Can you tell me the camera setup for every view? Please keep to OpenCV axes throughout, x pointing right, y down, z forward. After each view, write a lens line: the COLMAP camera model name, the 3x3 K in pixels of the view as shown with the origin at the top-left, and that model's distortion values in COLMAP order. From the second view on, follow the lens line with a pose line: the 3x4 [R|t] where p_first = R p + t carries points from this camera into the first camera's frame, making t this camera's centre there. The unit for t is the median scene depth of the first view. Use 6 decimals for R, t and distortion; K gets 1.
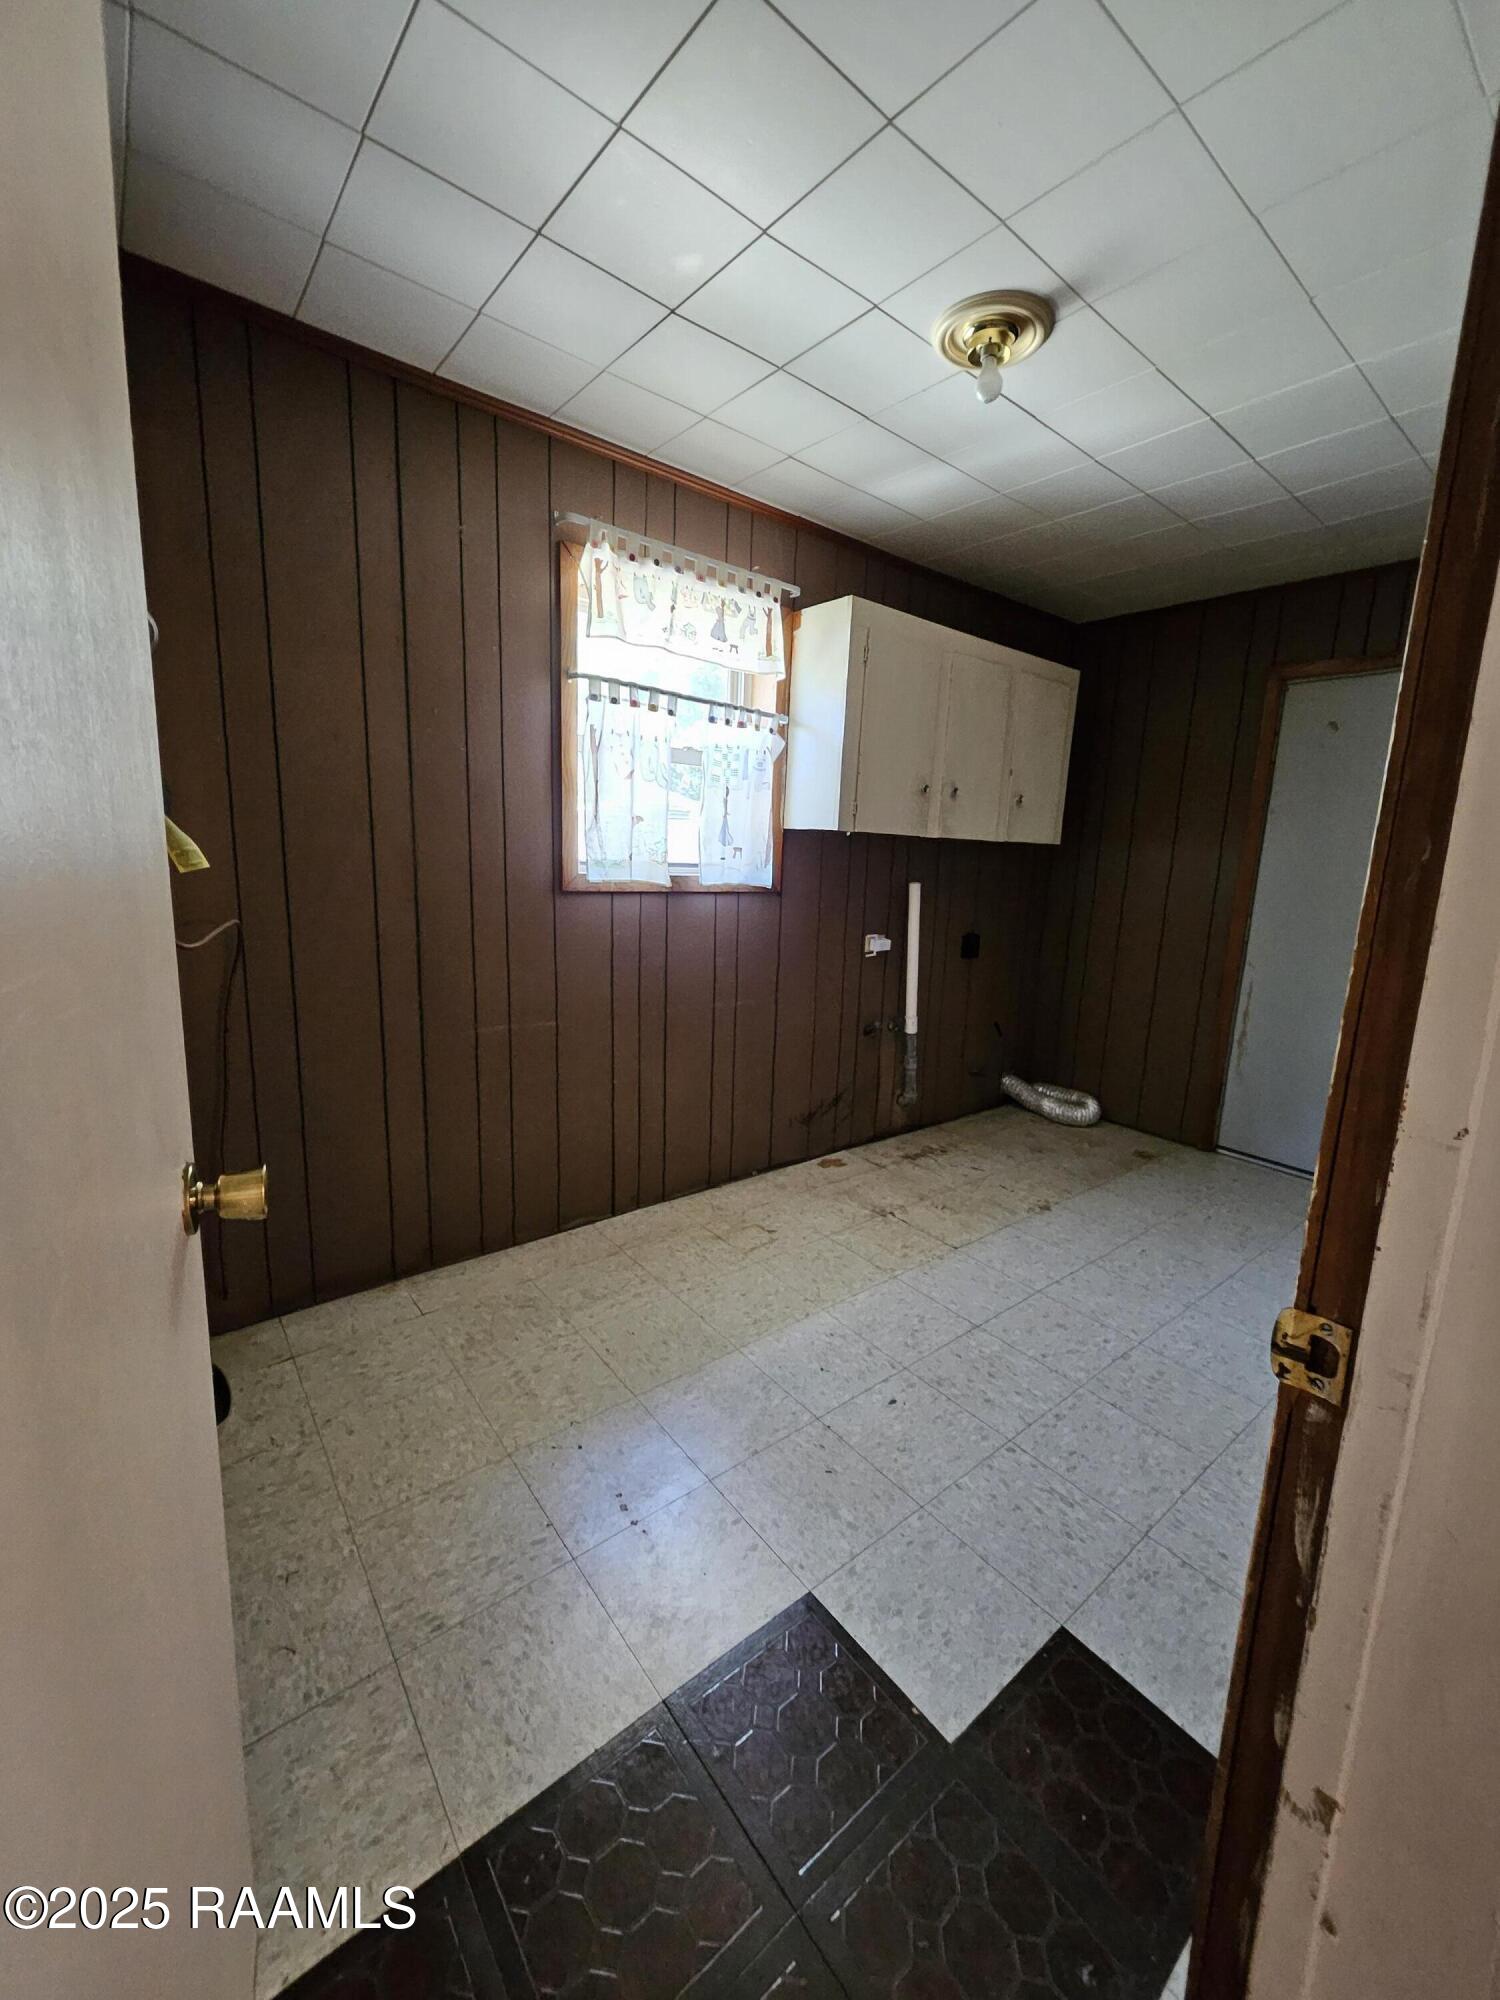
lens RADIAL K [[787.6, 0, 758.5], [0, 787.6, 995.6], [0, 0, 1]] dist [0.002128, -0.002455]
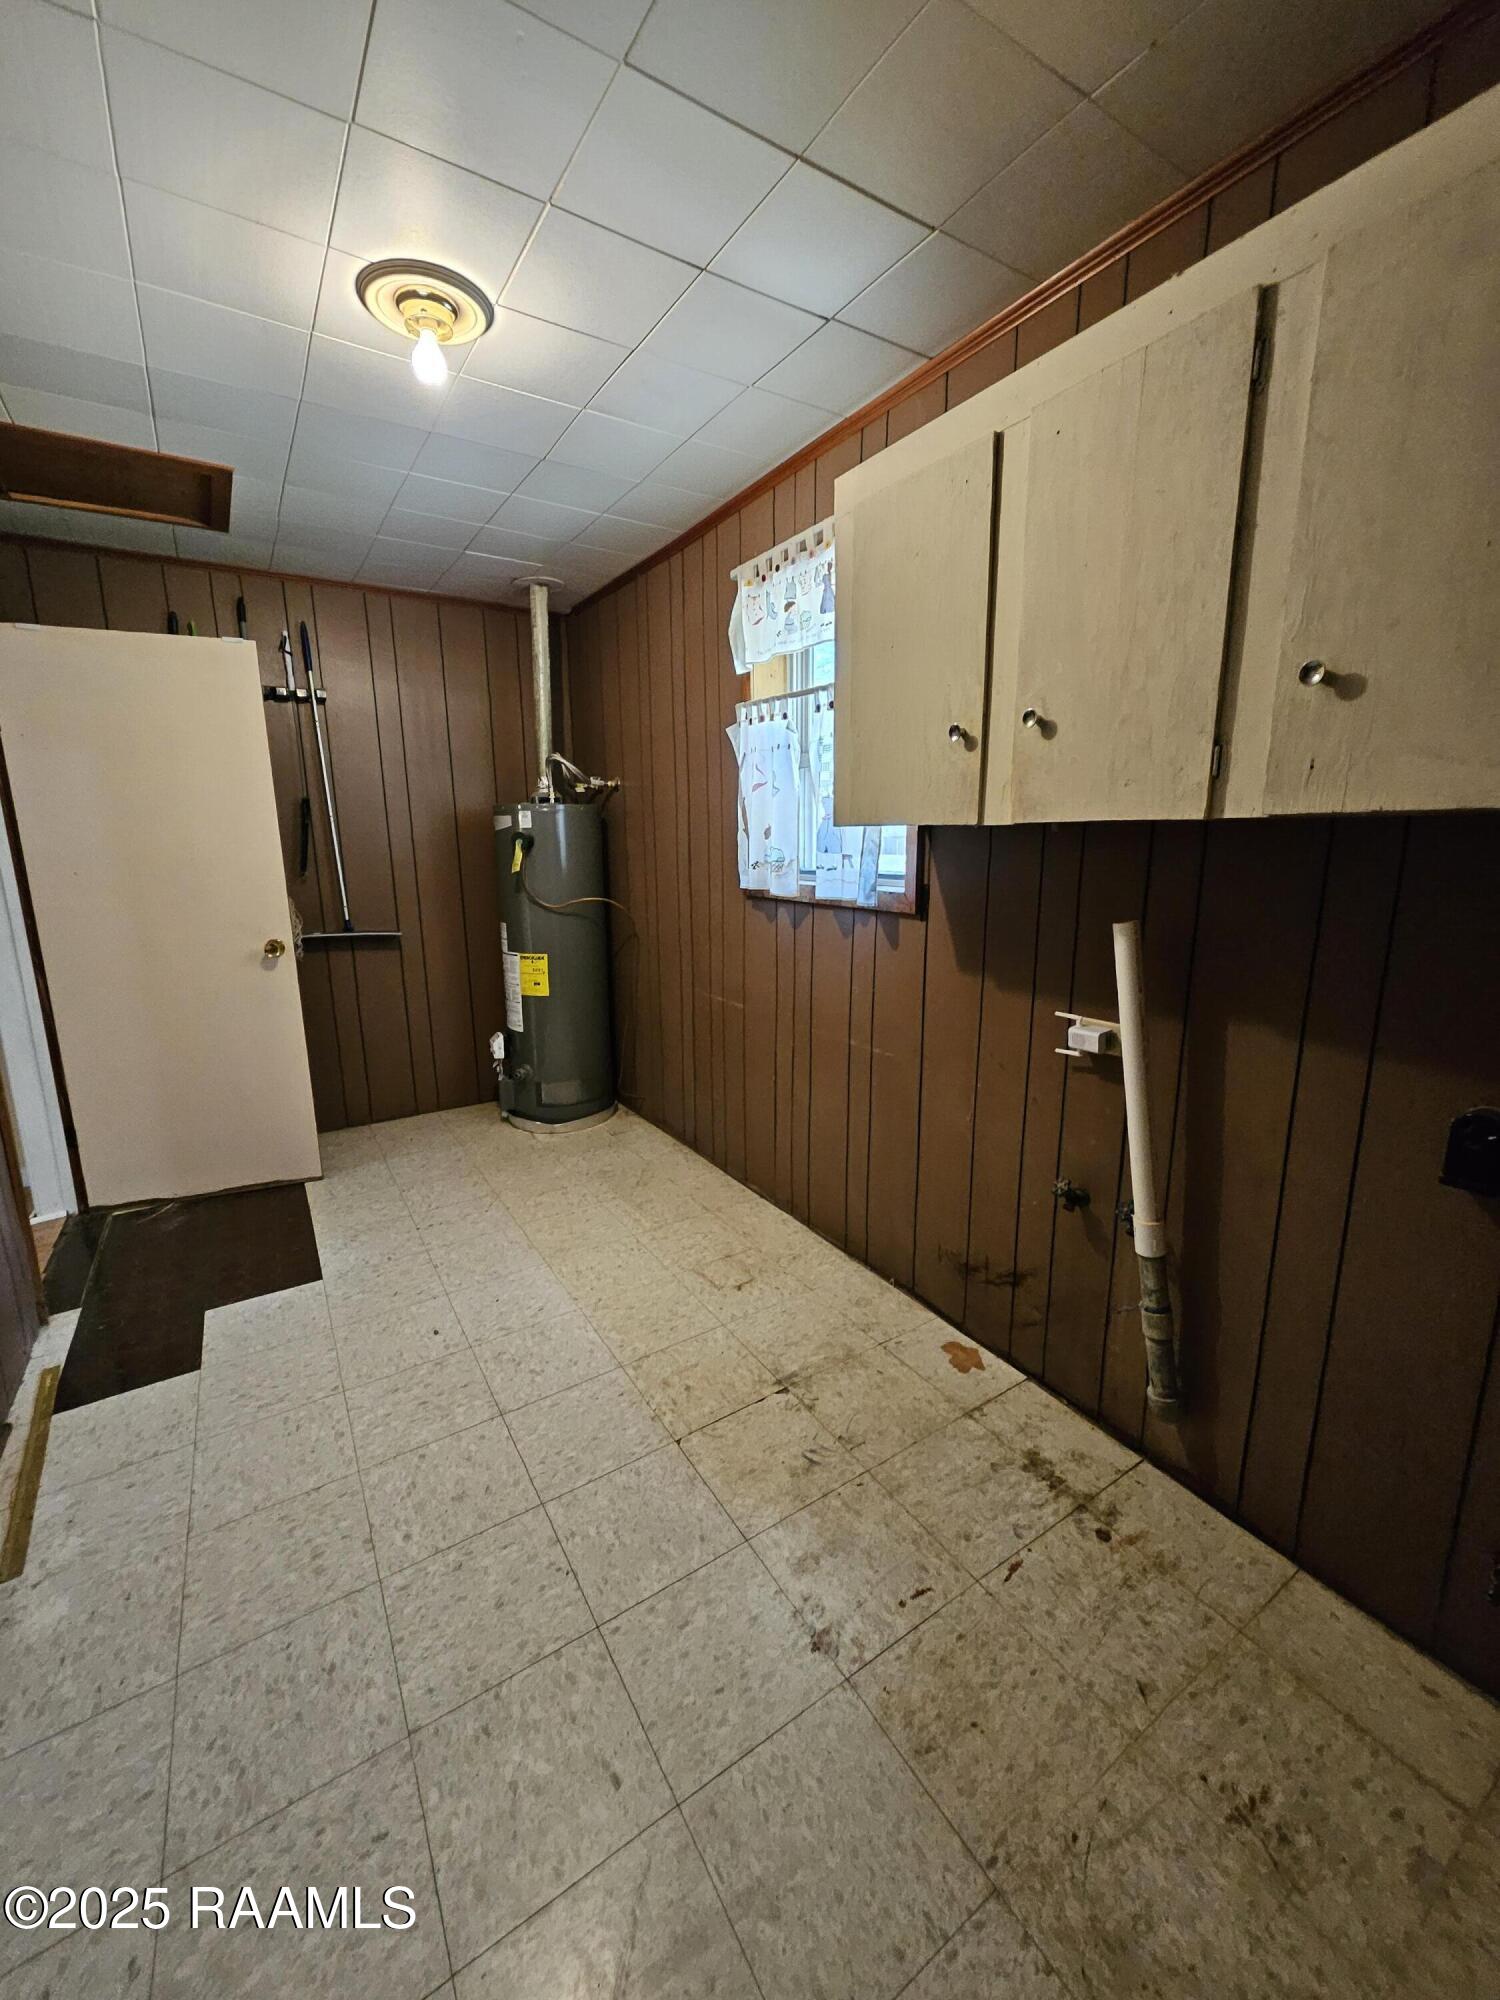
lens RADIAL K [[787.6, 0, 754.0], [0, 787.6, 997.9], [0, 0, 1]] dist [0.002128, -0.002455]
pose [[-0.107607, 0.164128, -0.980552, 0.835577], [-0.173281, 0.968087, 0.181057, -0.180929], [0.978976, 0.189394, -0.075733, 1.029422]]
